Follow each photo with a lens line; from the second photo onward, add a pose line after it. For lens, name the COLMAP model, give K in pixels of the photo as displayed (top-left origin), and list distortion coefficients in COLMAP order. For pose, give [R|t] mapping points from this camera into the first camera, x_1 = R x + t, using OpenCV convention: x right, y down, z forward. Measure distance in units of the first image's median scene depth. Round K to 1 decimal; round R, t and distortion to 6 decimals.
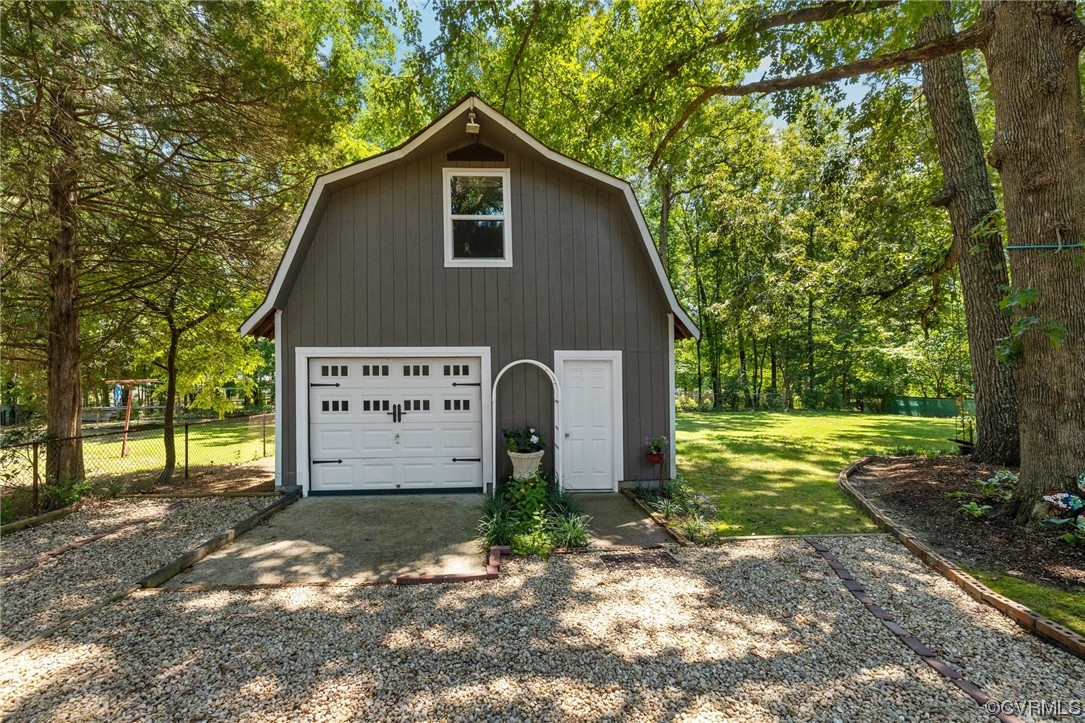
lens RADIAL K [[422.6, 0, 544.5], [0, 422.6, 367.8], [0, 0, 1]] dist [0.000346, 0.000051]
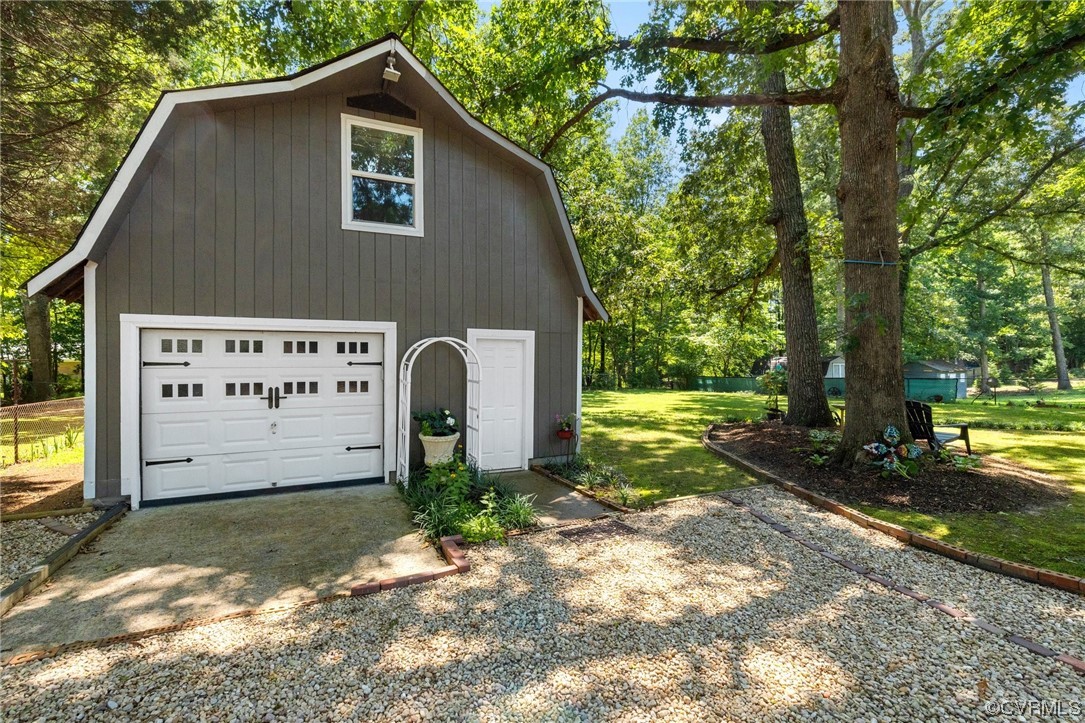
lens RADIAL K [[418.7, 0, 539.9], [0, 418.7, 357.6], [0, 0, 1]] dist [0.000690, 0.000020]
pose [[0.941655, 0.009034, 0.336459, -0.147781], [-0.015551, 0.999740, 0.016682, 0.006518], [-0.336221, -0.020941, 0.941550, 0.047601]]
